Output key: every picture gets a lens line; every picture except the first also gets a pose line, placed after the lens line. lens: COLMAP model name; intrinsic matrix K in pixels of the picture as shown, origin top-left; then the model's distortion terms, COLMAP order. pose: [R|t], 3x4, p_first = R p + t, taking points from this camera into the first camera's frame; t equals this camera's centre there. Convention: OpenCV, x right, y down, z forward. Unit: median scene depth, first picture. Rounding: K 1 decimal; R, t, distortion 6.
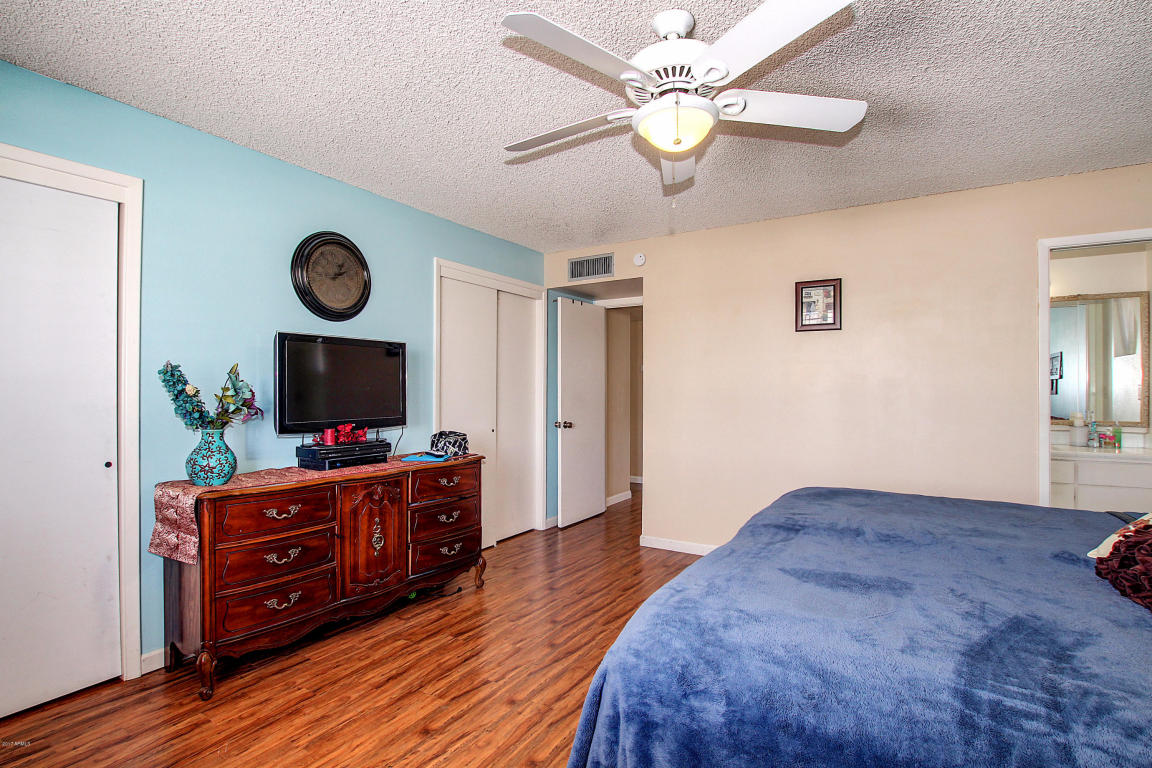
lens RADIAL K [[549.4, 0, 576.9], [0, 549.4, 389.0], [0, 0, 1]] dist [-0.035565, 0.004711]
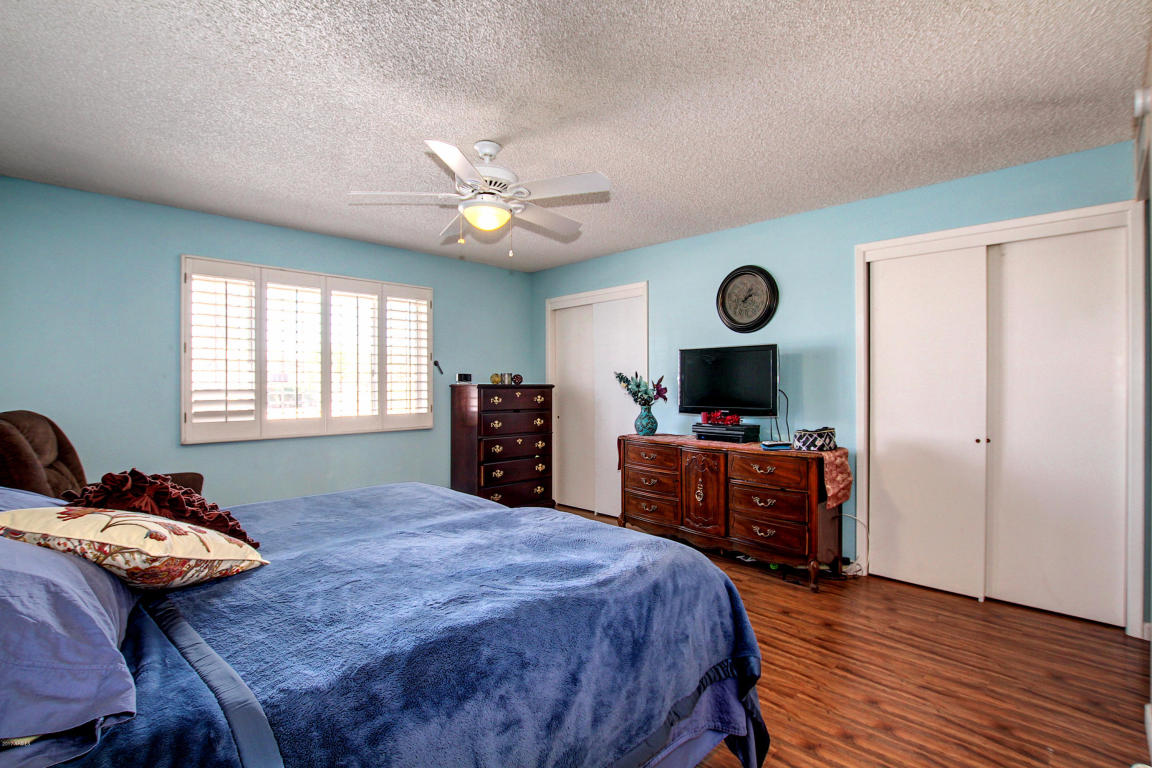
lens RADIAL K [[549.4, 0, 575.2], [0, 549.4, 383.7], [0, 0, 1]] dist [-0.035565, 0.004711]
pose [[-0.231645, 0.001079, -0.972800, 0.933969], [0.002585, 0.999997, 0.000494, -0.003493], [0.972797, -0.002400, -0.231647, 0.903834]]
